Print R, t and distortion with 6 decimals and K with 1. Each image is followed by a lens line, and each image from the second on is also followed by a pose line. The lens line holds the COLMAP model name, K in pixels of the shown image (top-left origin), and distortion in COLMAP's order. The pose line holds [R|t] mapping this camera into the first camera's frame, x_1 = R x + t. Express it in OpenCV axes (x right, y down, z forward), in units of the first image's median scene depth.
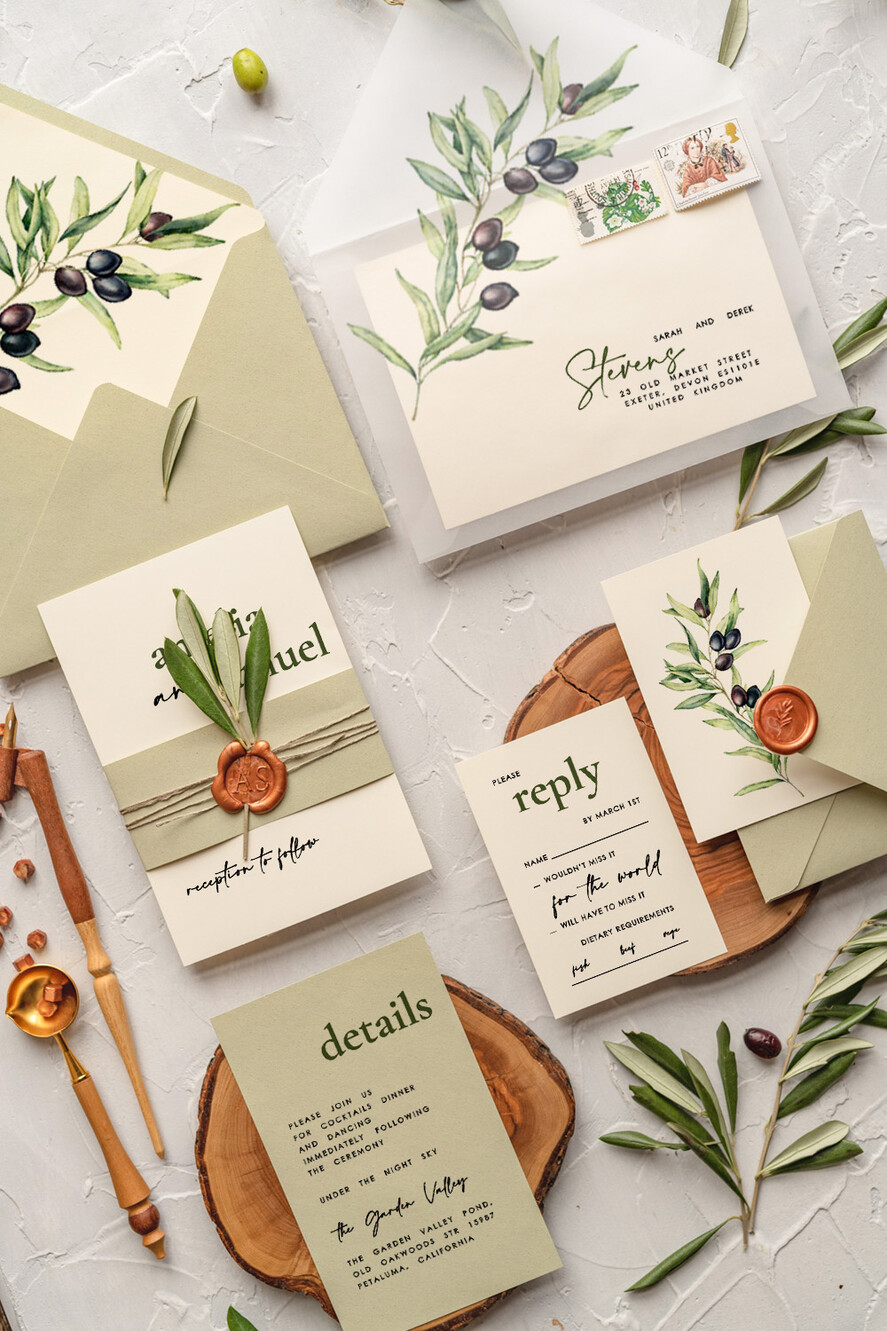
lens RADIAL K [[1987.4, 0, 436.8], [0, 1987.4, 662.5], [0, 0, 1]] dist [0.009562, 0.000000]
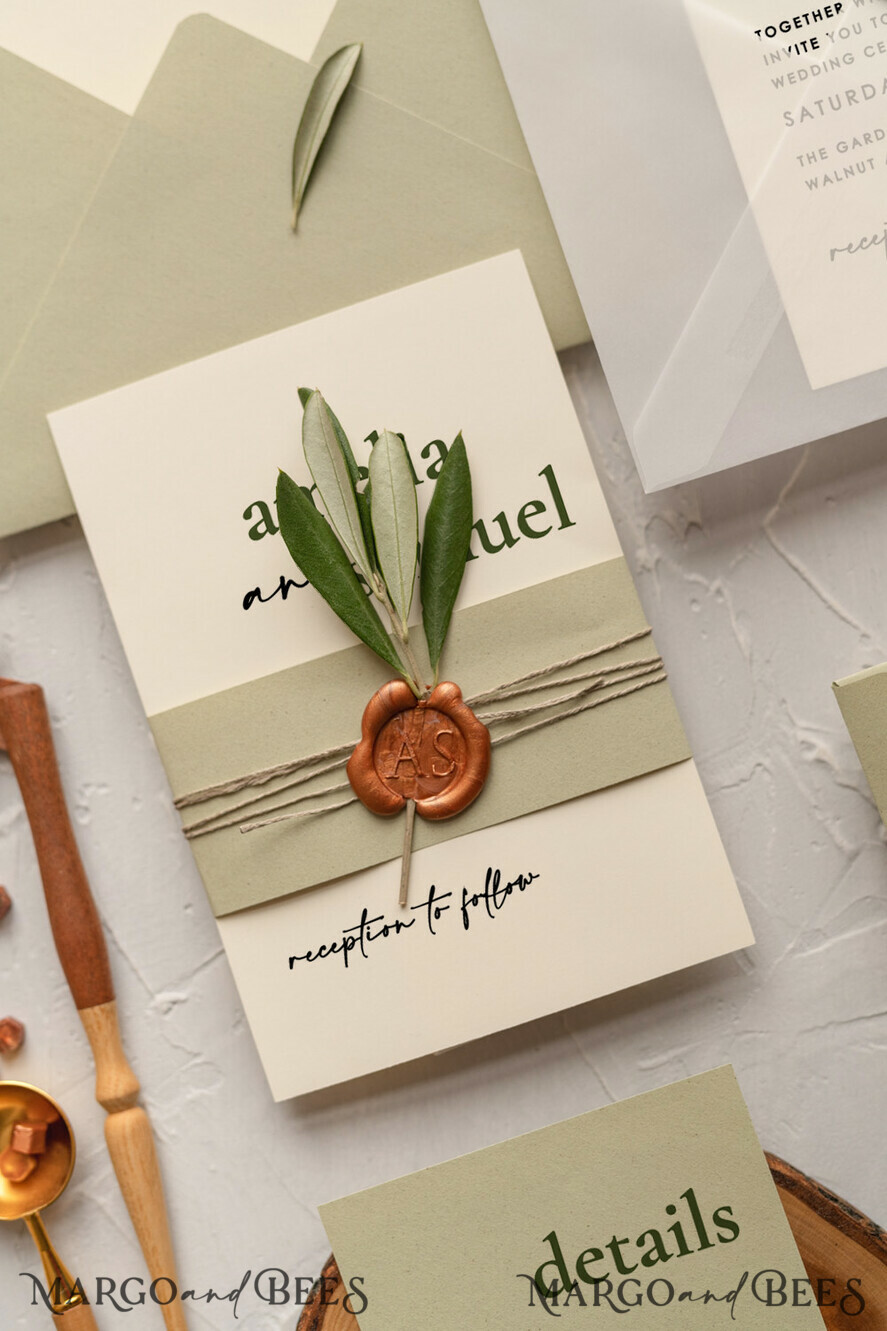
lens RADIAL K [[1987.4, 0, 445.3], [0, 1987.4, 660.7], [0, 0, 1]] dist [0.009562, 0.000000]
pose [[0.997516, 0.052949, -0.046463, -0.063586], [-0.055903, 0.996333, -0.064766, 0.067342], [0.042863, 0.067202, 0.996818, 0.466468]]
